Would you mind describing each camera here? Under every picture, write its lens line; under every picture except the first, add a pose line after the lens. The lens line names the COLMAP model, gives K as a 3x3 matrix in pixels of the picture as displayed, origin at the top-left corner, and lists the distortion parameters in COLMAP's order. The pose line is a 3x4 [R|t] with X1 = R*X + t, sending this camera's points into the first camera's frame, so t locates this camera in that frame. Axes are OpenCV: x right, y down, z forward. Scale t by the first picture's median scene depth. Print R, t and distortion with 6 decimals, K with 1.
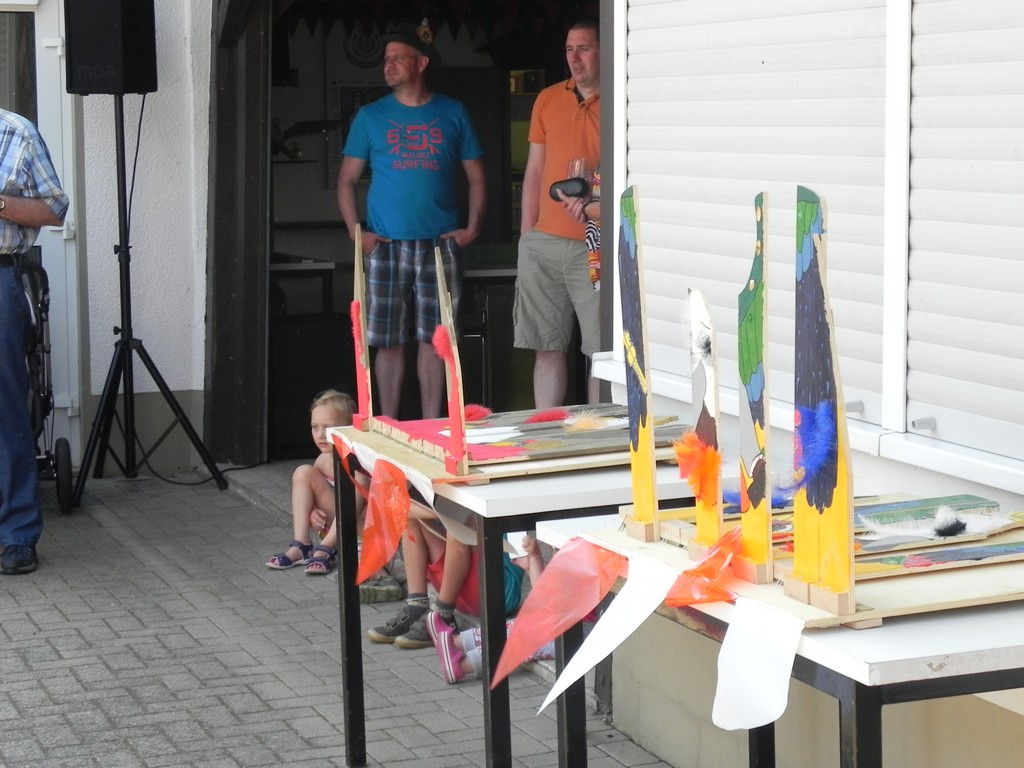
lens RADIAL K [[2273.1, 0, 512.0], [0, 2273.1, 384.0], [0, 0, 1]] dist [-0.069619, -0.751456]
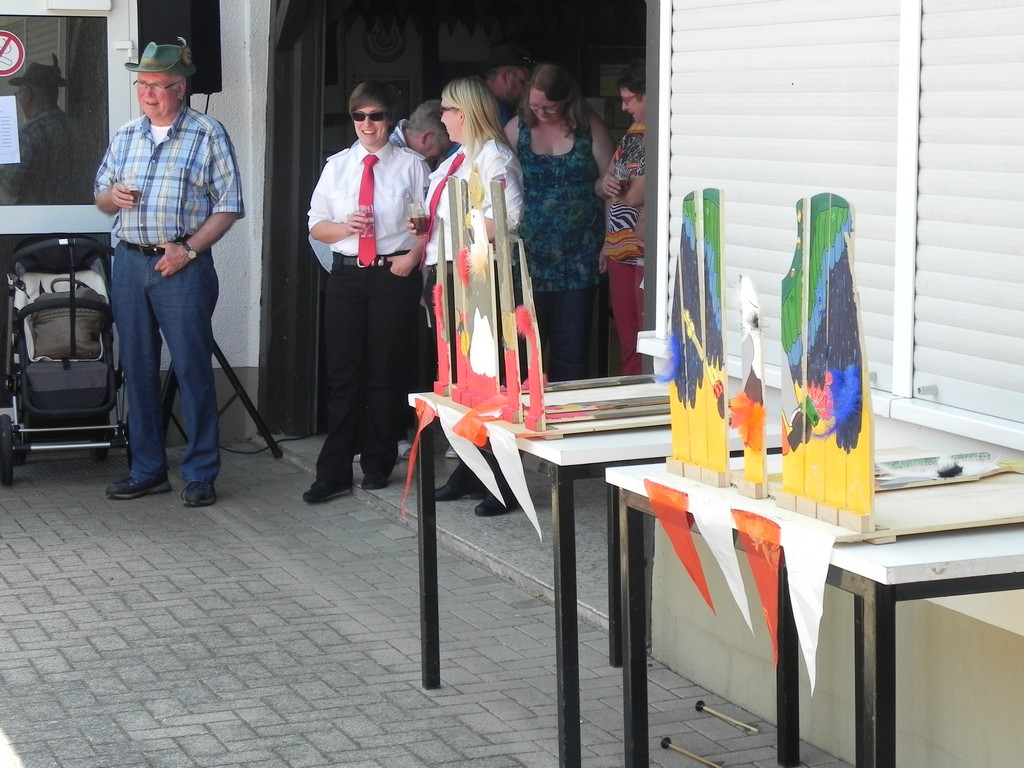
lens RADIAL K [[2273.1, 0, 512.0], [0, 2273.1, 384.0], [0, 0, 1]] dist [-0.069619, -0.751456]
pose [[0.999952, 0.009486, 0.002446, -0.031270], [-0.009498, 0.999944, 0.004745, 0.008067], [-0.002401, -0.004768, 0.999986, -0.150956]]
